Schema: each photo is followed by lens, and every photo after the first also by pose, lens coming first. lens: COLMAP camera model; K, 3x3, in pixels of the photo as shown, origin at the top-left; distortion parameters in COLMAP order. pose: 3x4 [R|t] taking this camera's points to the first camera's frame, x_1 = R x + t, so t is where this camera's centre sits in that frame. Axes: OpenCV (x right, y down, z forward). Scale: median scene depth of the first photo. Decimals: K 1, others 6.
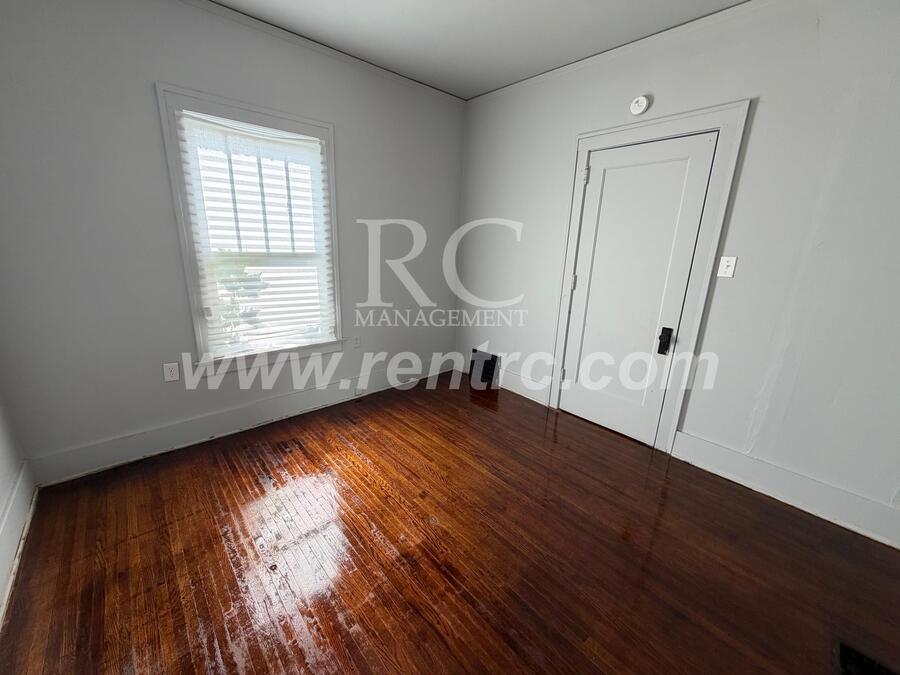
lens RADIAL K [[359.5, 0, 450.2], [0, 359.5, 339.0], [0, 0, 1]] dist [0.000837, 0.000042]
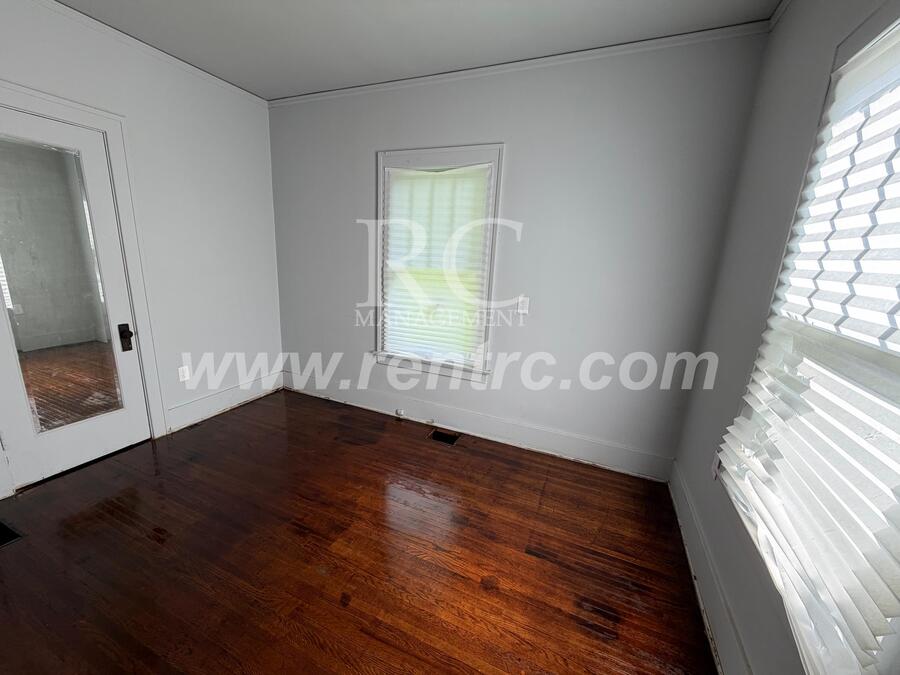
lens RADIAL K [[359.5, 0, 453.4], [0, 359.5, 339.4], [0, 0, 1]] dist [0.000837, 0.000042]
pose [[-0.905810, 0.017965, -0.423304, 0.028572], [-0.184913, 0.882162, 0.433126, -0.430568], [0.381203, 0.470604, -0.795749, 1.521126]]
